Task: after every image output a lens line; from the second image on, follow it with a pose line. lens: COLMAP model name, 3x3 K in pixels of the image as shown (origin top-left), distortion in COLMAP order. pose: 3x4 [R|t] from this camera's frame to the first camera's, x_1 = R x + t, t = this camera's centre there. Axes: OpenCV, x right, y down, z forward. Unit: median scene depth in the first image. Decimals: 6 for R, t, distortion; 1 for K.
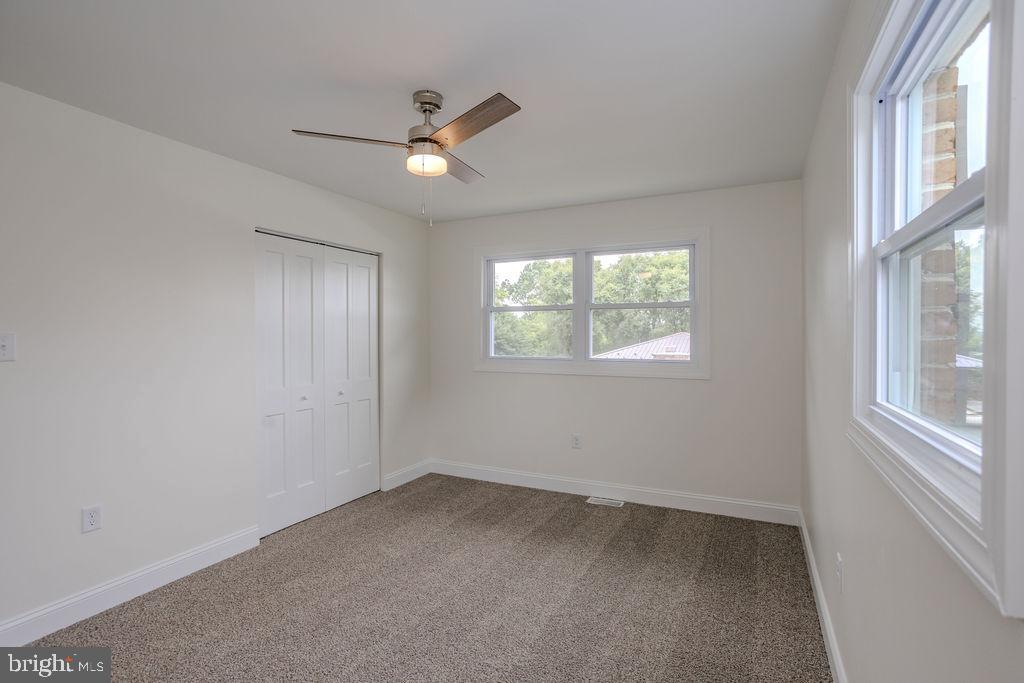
lens RADIAL K [[506.6, 0, 519.3], [0, 506.6, 341.3], [0, 0, 1]] dist [-0.052192, 0.031581]
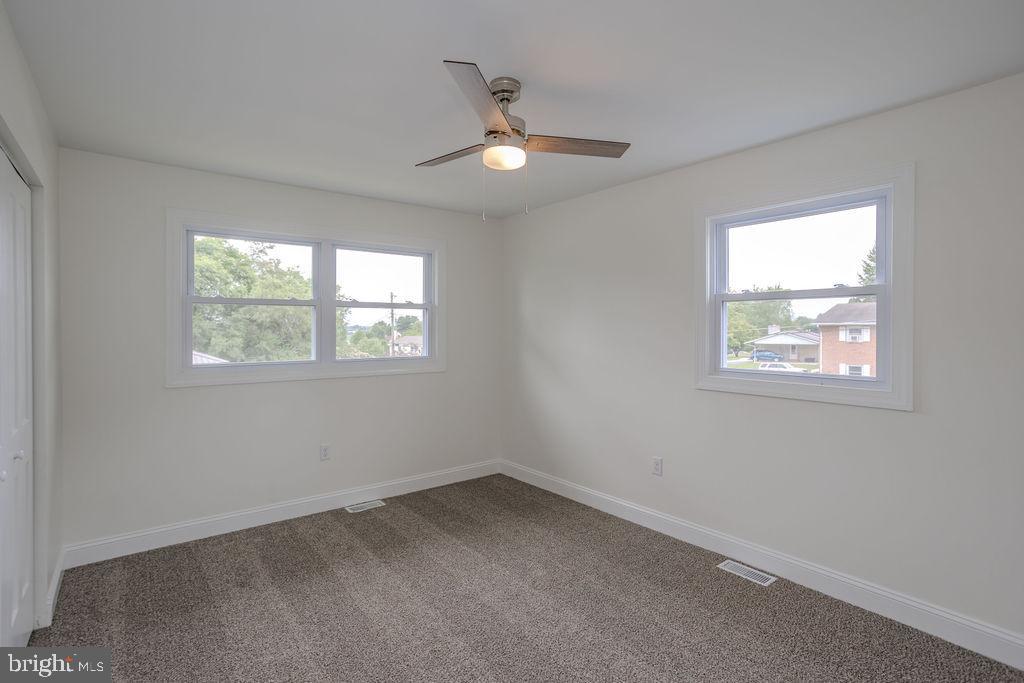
lens RADIAL K [[501.0, 0, 508.5], [0, 501.0, 335.0], [0, 0, 1]] dist [-0.042503, 0.030328]
pose [[0.410602, -0.008696, 0.911773, -0.617392], [0.008859, 0.999945, 0.005547, -0.014868], [-0.911772, 0.005799, 0.410657, 0.369338]]
